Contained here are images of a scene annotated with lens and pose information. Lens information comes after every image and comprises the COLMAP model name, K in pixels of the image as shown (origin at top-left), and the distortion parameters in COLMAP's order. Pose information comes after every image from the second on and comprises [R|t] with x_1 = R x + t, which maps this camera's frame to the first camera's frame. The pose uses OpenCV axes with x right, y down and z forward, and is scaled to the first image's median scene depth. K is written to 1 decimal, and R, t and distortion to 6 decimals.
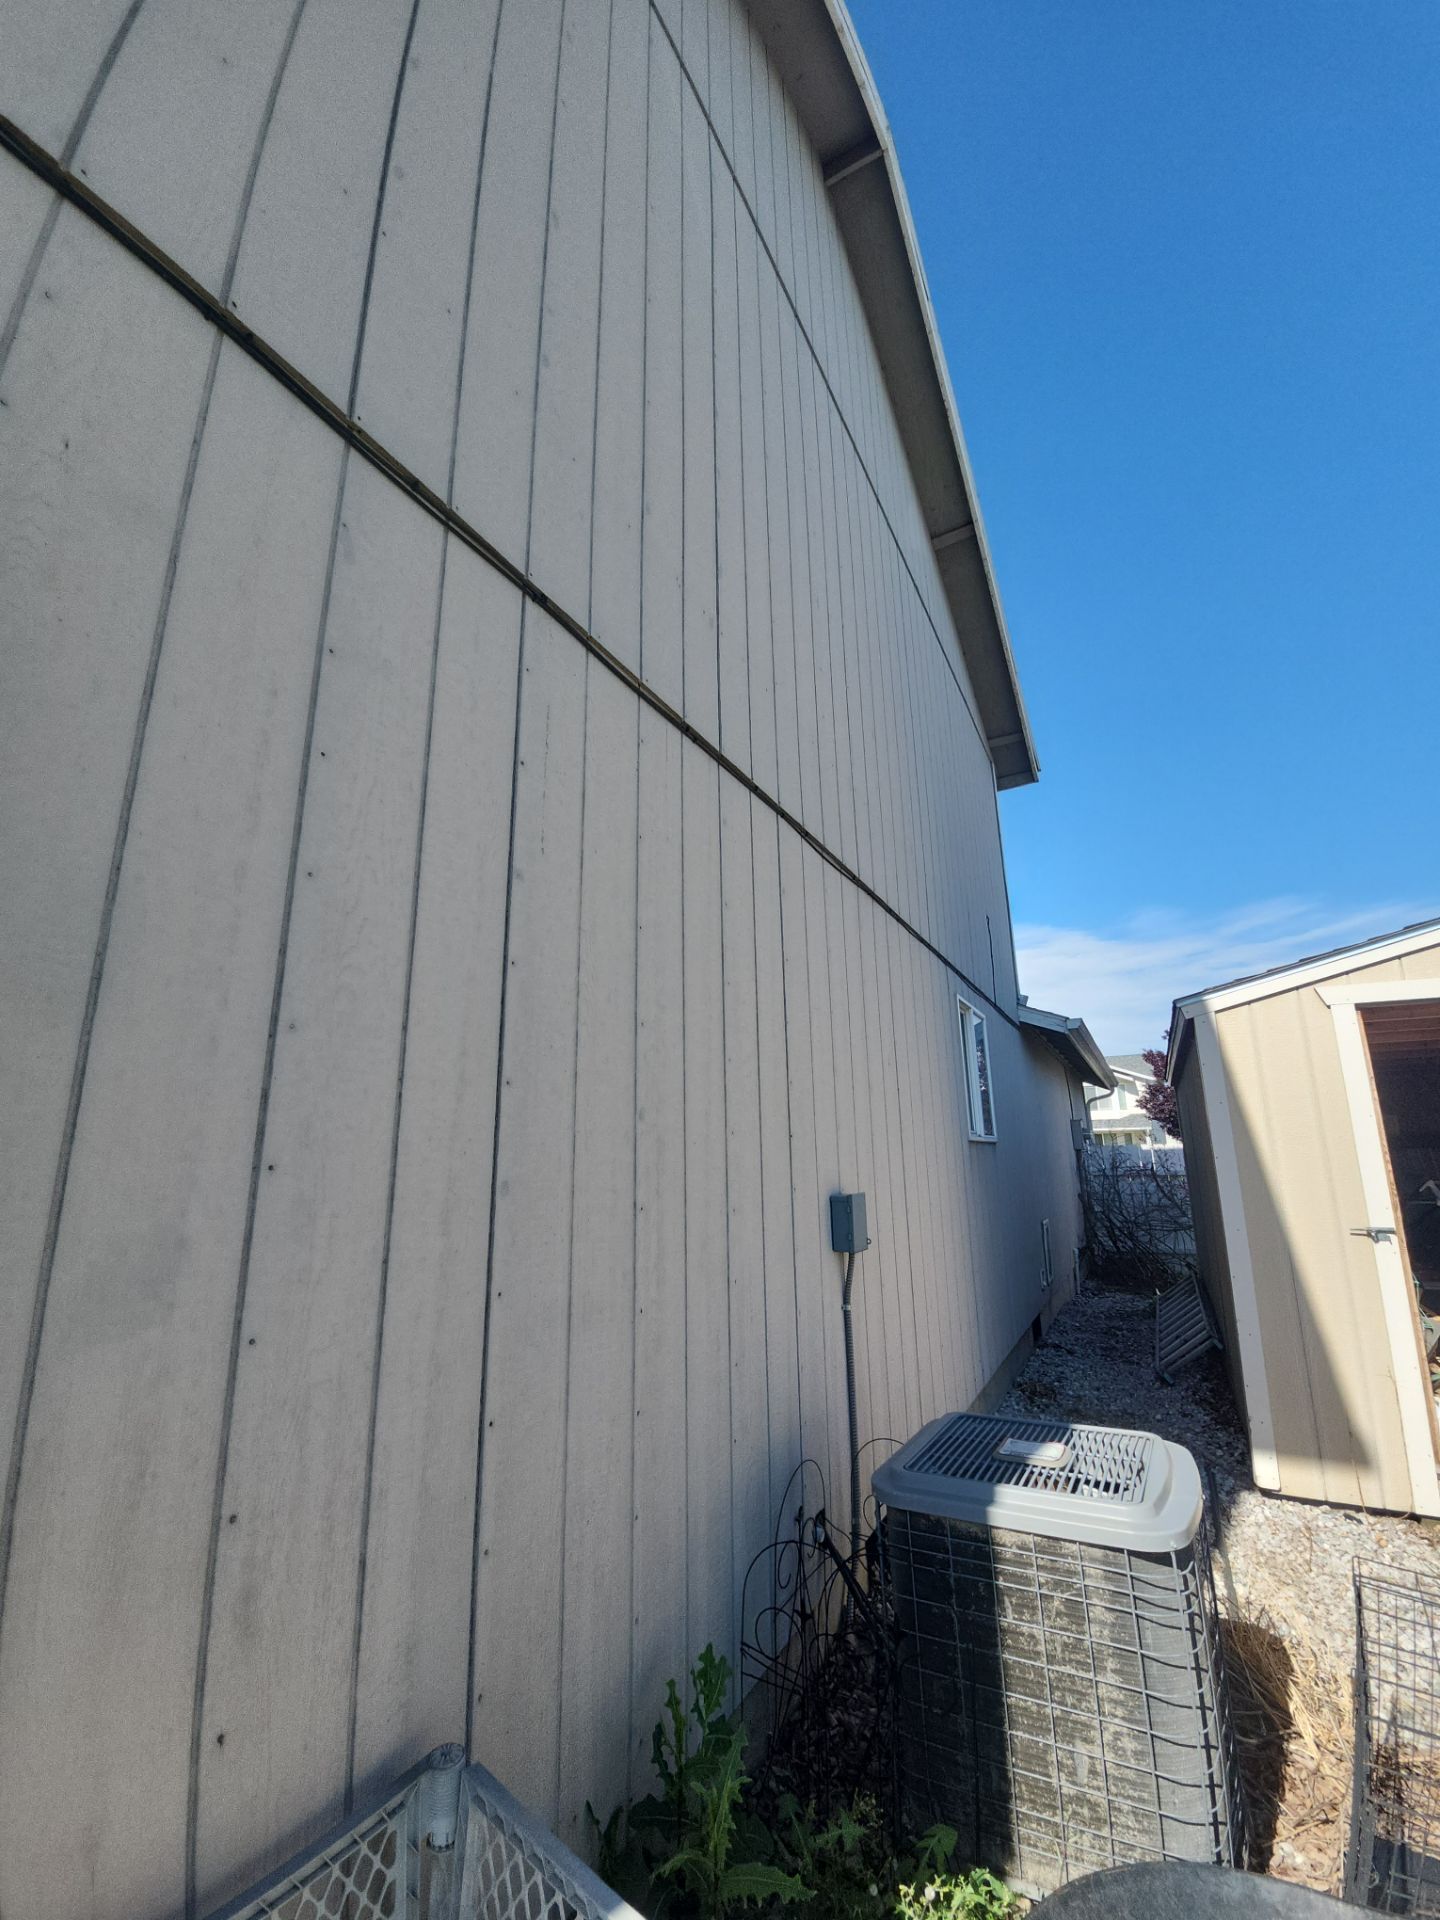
lens RADIAL K [[792.9, 0, 720.0], [0, 792.9, 960.0], [0, 0, 1]] dist [-0.000469, -0.000129]
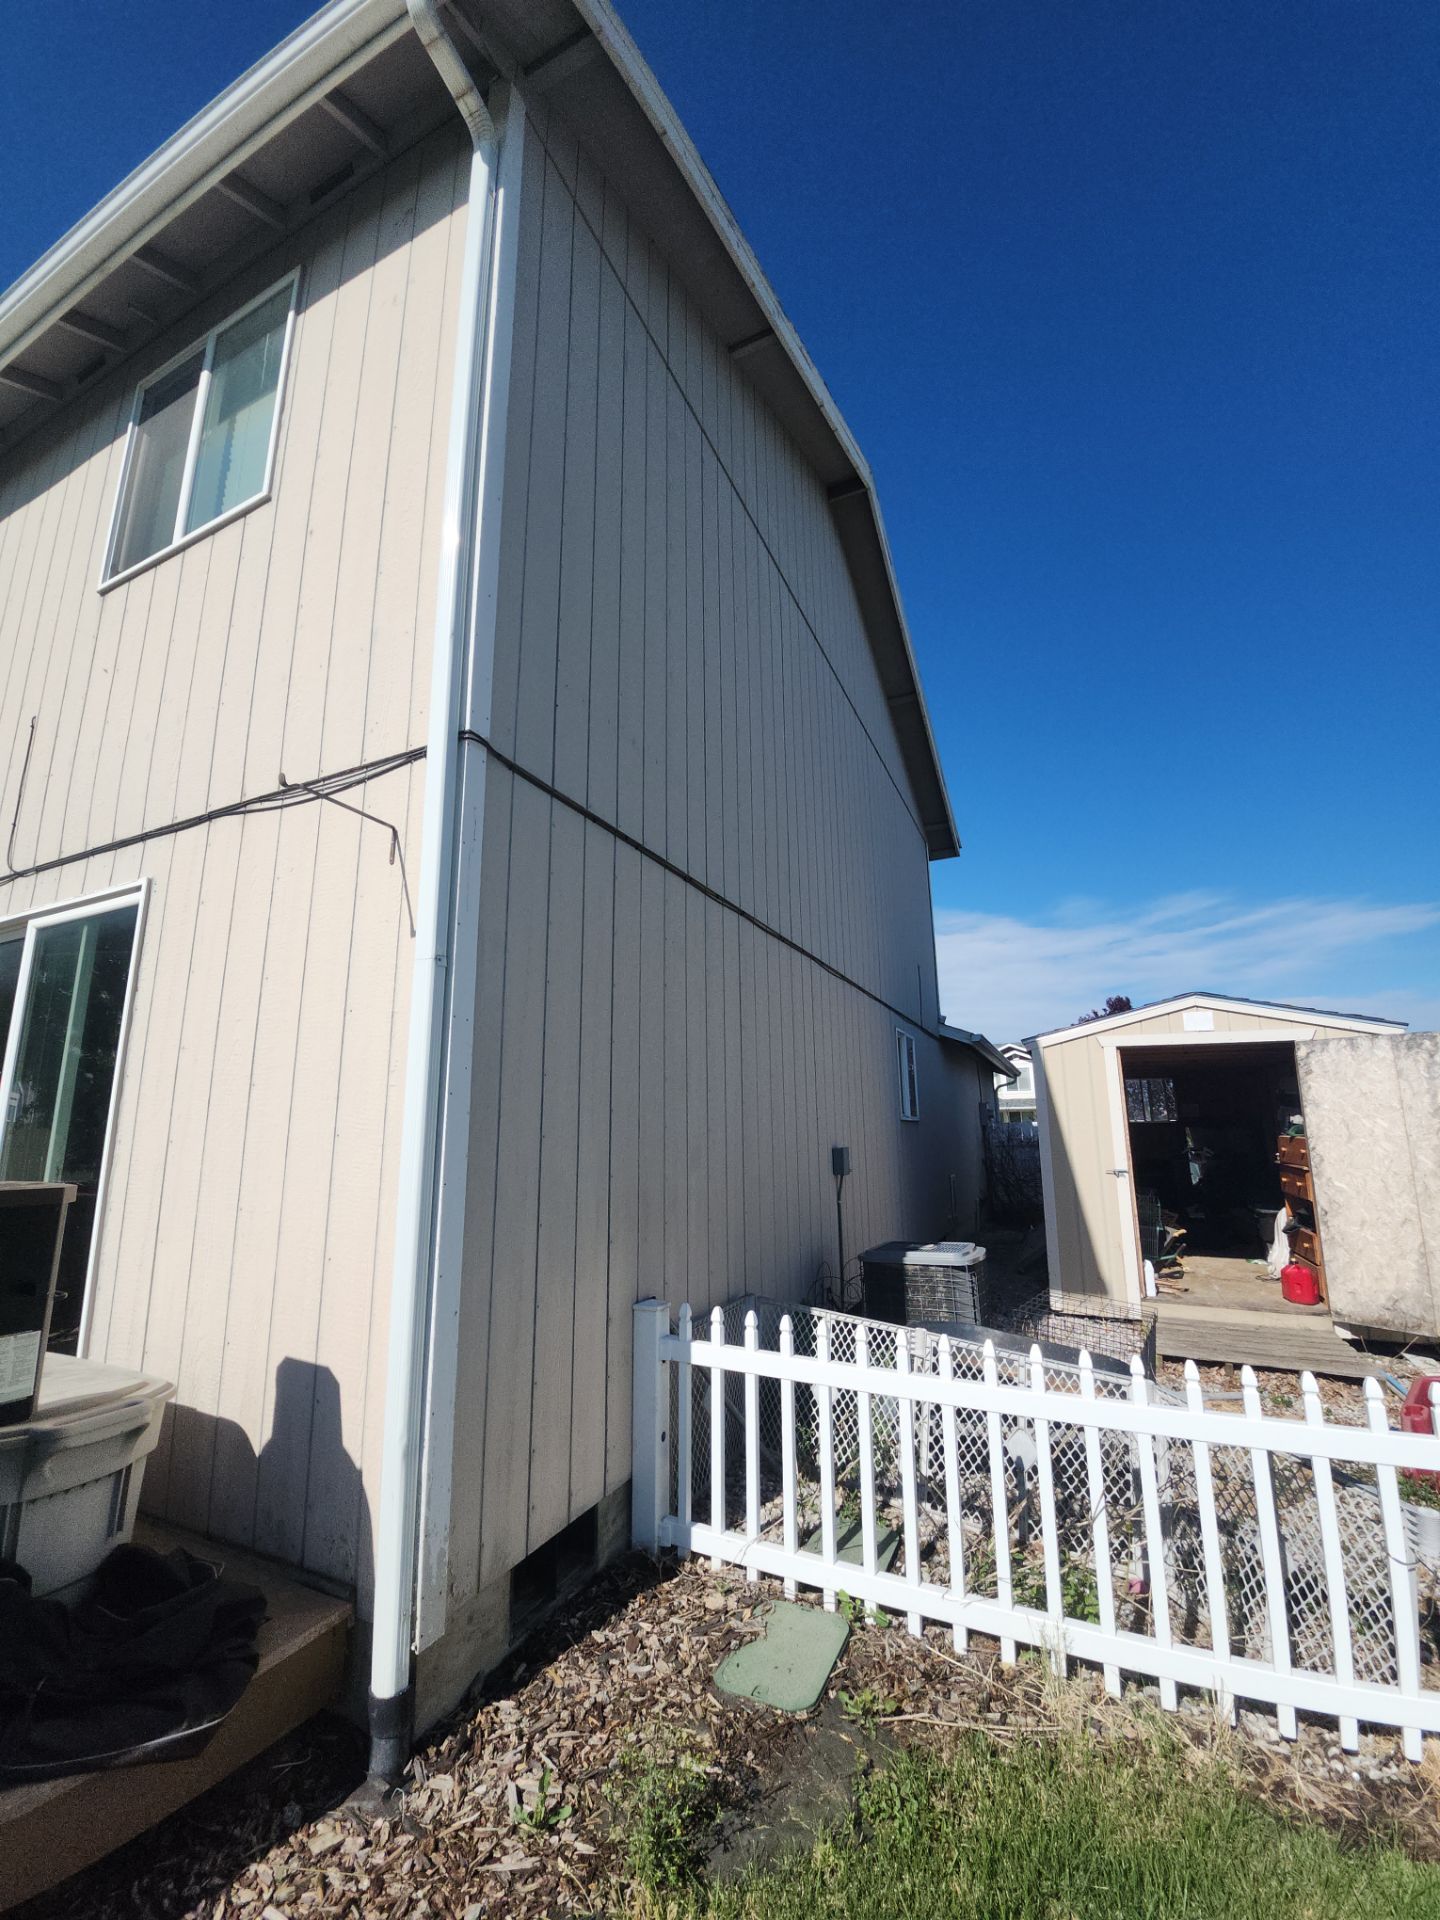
lens RADIAL K [[794.8, 0, 685.7], [0, 794.8, 966.2], [0, 0, 1]] dist [-0.031306, -0.000190]
pose [[0.999248, 0.017980, 0.034356, -0.117650], [-0.019382, 0.998974, 0.040929, -0.091043], [-0.033584, -0.041564, 0.998571, -0.370356]]
